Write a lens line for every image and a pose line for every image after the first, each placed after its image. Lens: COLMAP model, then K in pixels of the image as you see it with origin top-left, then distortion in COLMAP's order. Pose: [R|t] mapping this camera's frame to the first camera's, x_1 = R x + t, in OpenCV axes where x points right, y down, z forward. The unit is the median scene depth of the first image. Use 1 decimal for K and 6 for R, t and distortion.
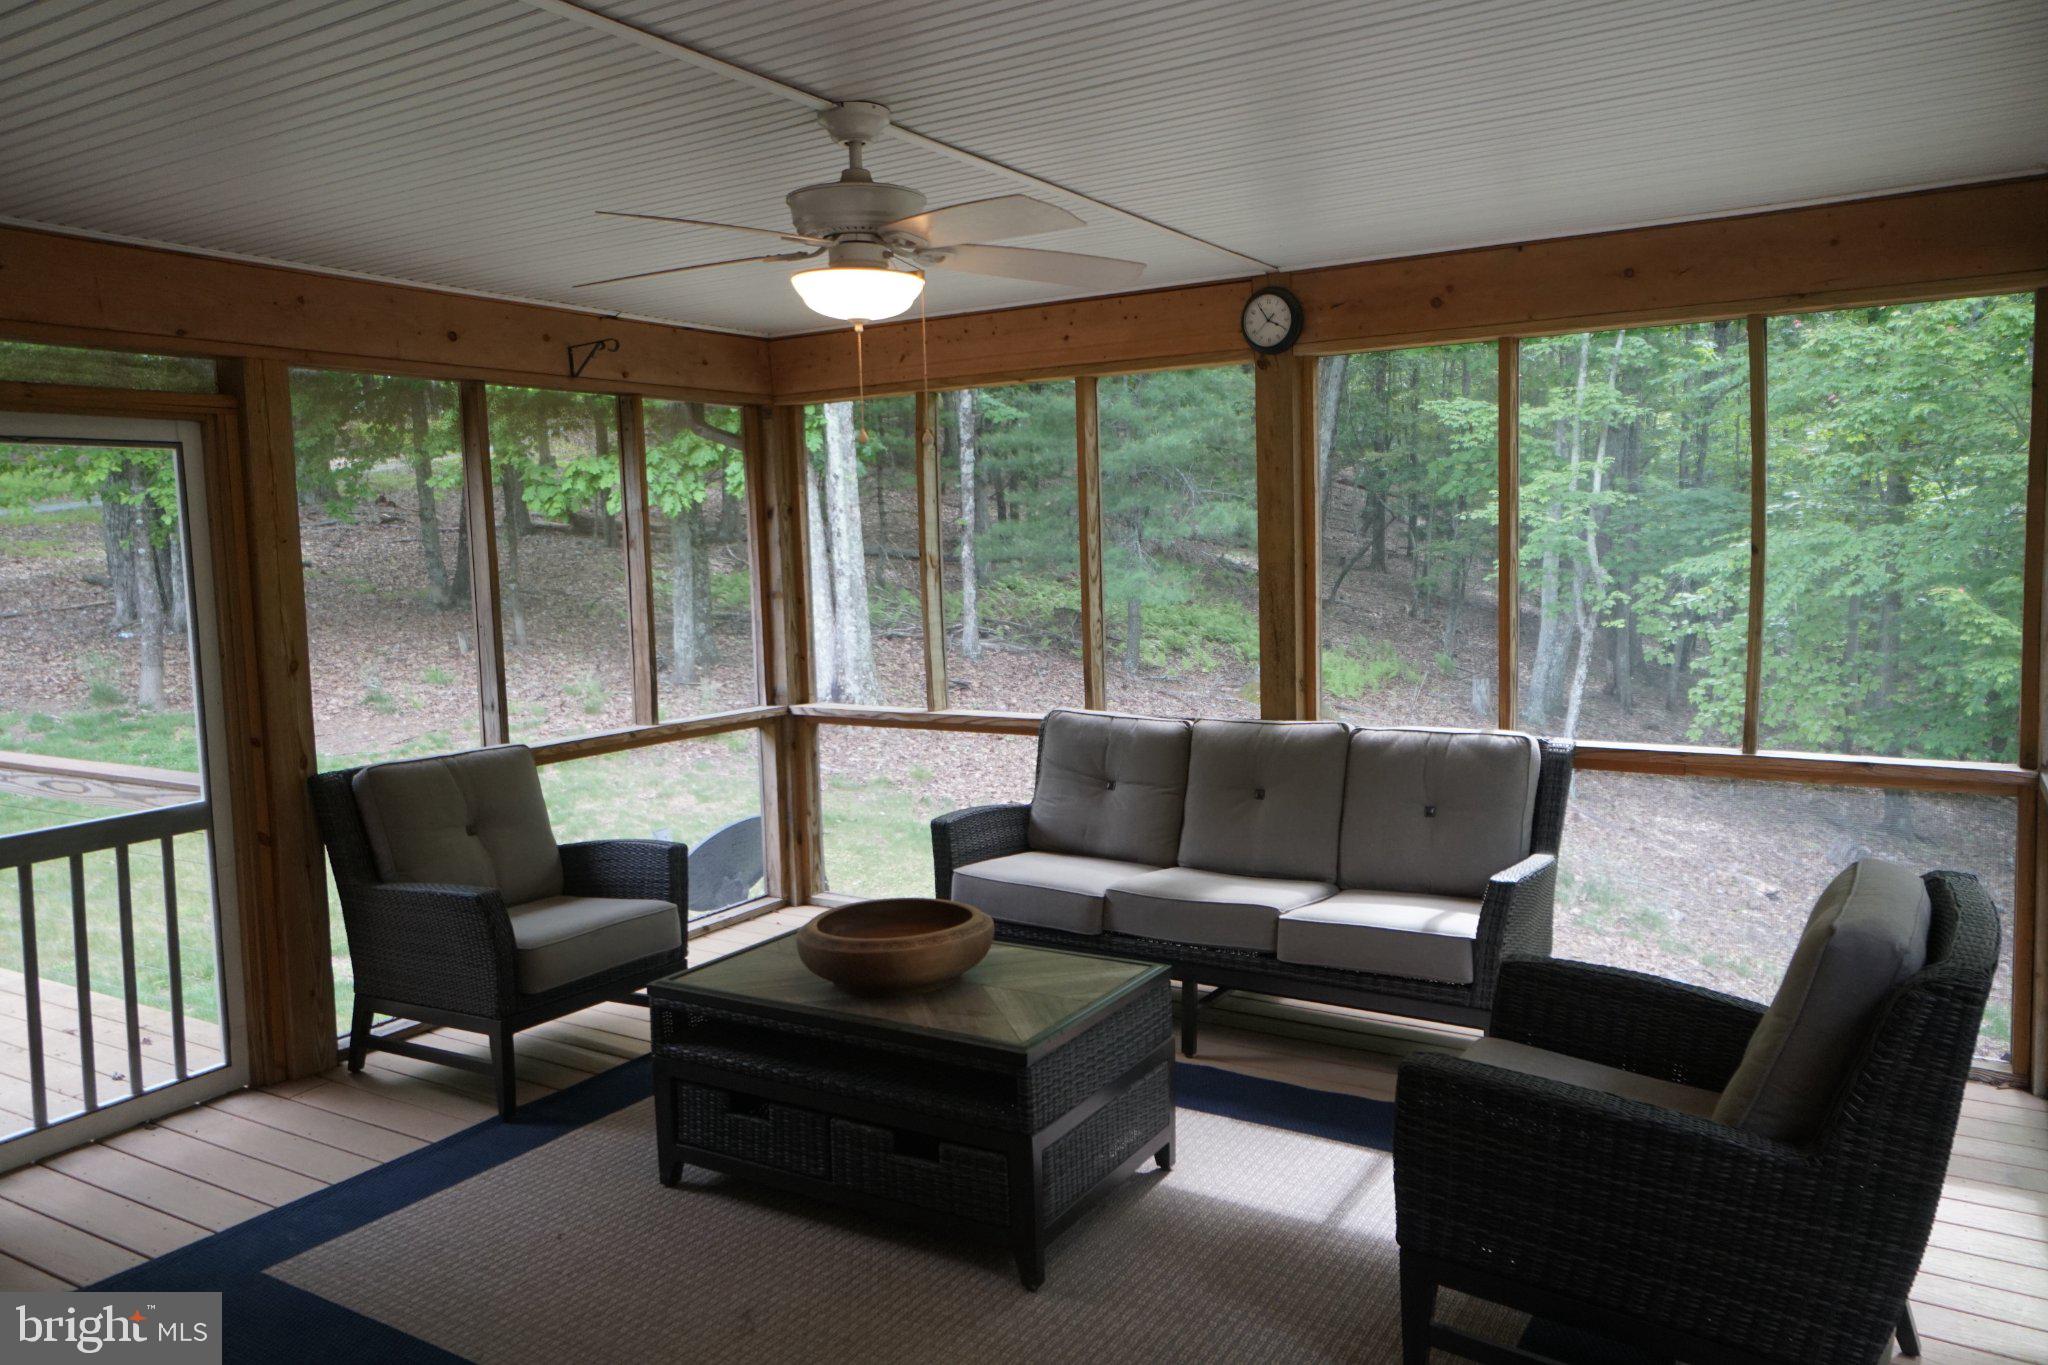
lens RADIAL K [[1456.5, 0, 1024.0], [0, 1456.5, 682.5], [0, 0, 1]] dist [0.010014, 0.006586]
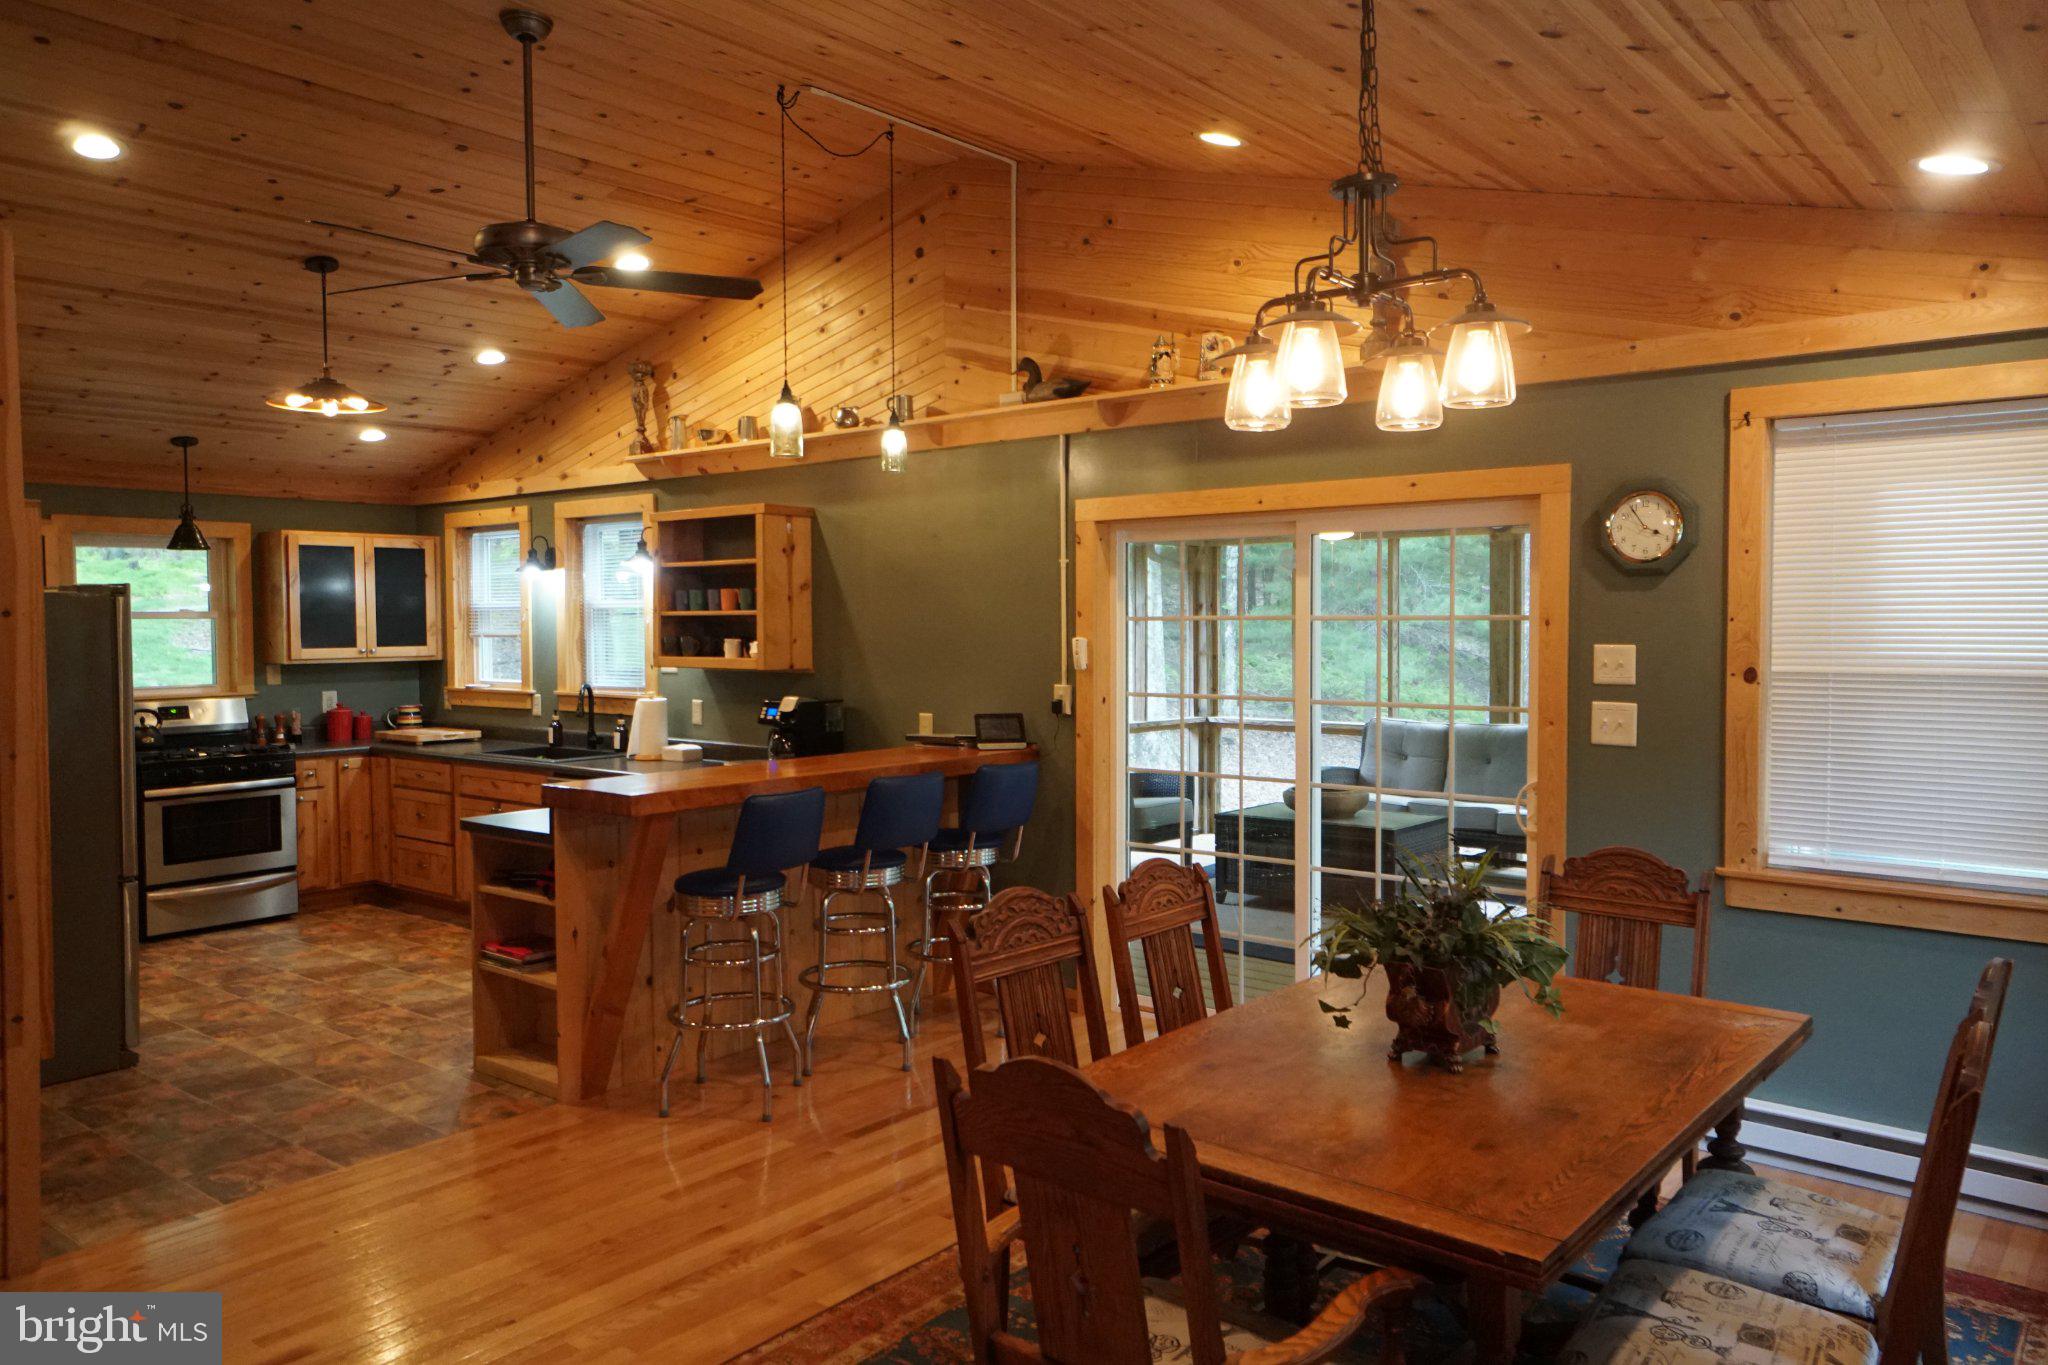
lens RADIAL K [[1456.5, 0, 1024.0], [0, 1456.5, 682.5], [0, 0, 1]] dist [0.010014, 0.006586]
pose [[0.989534, 0.031544, -0.140811, -0.135015], [-0.039086, 0.997927, -0.051121, 0.072758], [0.138907, 0.056090, 0.988716, -0.760911]]
